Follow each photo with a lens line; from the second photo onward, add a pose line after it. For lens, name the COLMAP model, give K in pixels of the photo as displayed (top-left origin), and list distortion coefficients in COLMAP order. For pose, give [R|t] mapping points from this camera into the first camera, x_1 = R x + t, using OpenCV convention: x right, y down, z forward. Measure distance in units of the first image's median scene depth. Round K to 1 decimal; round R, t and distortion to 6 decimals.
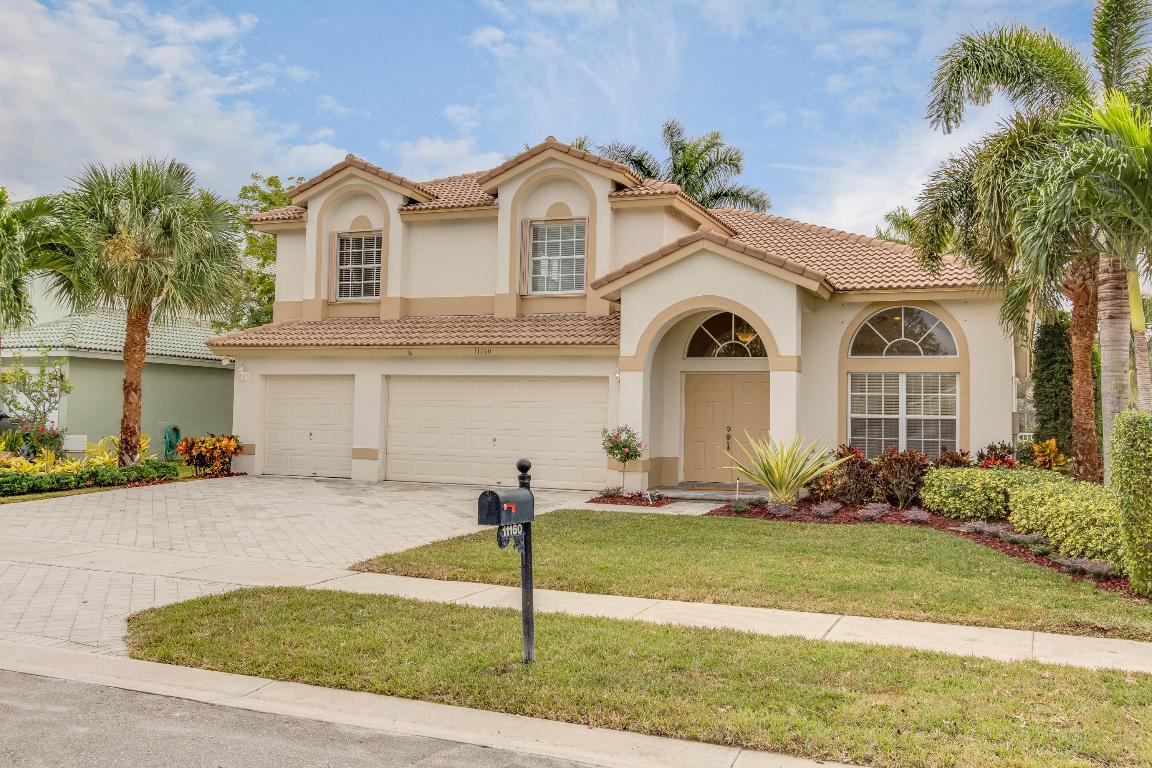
lens RADIAL K [[1080.7, 0, 576.5], [0, 1080.7, 384.3], [0, 0, 1]] dist [0.001548, 0.000000]
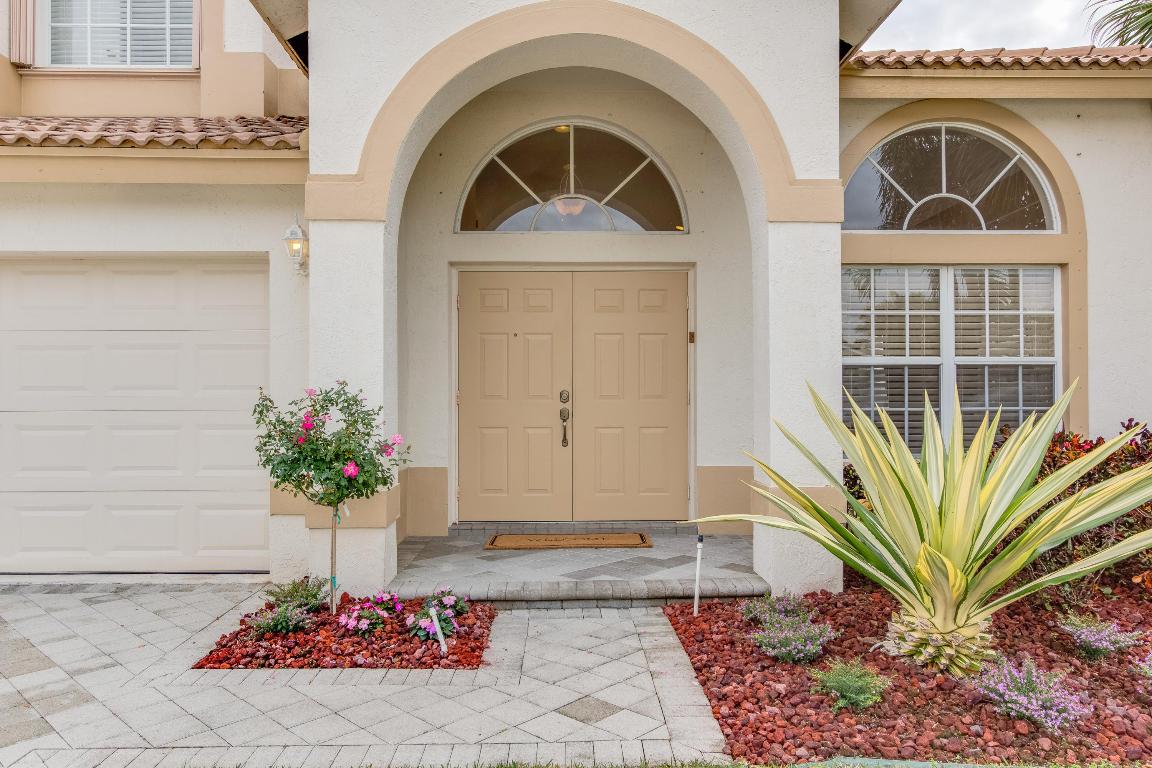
lens RADIAL K [[818.4, 0, 579.3], [0, 818.4, 385.0], [0, 0, 1]] dist [-0.013396, -0.001558]
pose [[0.913945, -0.012629, 0.405641, 0.013721], [0.008343, 0.999889, 0.012333, 0.034972], [-0.405751, -0.007887, 0.913949, 0.745076]]
